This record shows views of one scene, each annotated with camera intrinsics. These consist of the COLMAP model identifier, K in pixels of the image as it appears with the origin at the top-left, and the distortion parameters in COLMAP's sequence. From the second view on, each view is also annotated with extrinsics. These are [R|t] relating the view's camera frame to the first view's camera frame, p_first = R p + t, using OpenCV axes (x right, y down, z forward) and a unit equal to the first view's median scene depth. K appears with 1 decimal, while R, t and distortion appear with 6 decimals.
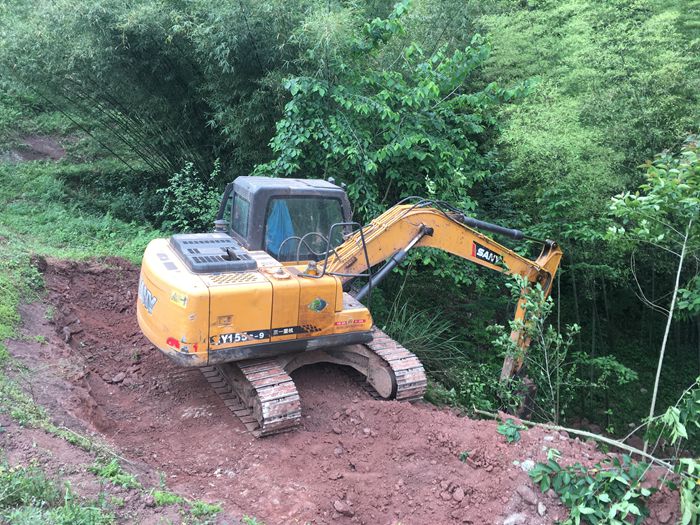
lens RADIAL K [[594.0, 0, 350.0], [0, 594.0, 262.5], [0, 0, 1]] dist [0.090714, -0.126291]
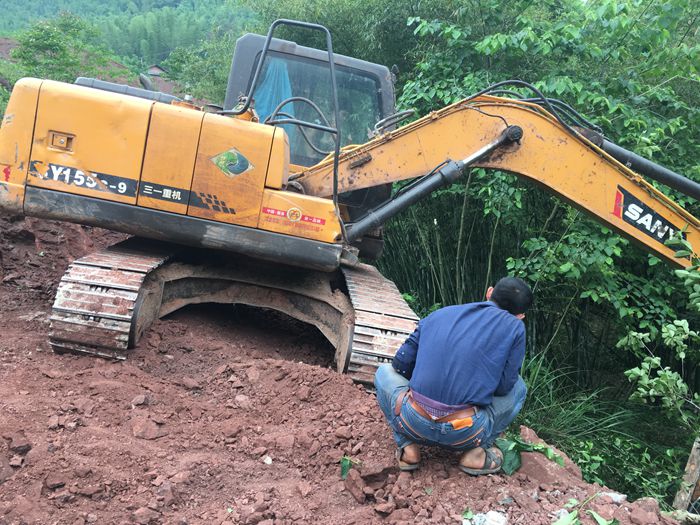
lens RADIAL K [[594.0, 0, 350.0], [0, 594.0, 262.5], [0, 0, 1]] dist [0.090714, -0.126291]
pose [[0.891950, 0.125809, -0.434278, 0.307135], [-0.224906, 0.956700, -0.184774, 0.244061], [0.392228, 0.262481, 0.881624, 0.570407]]
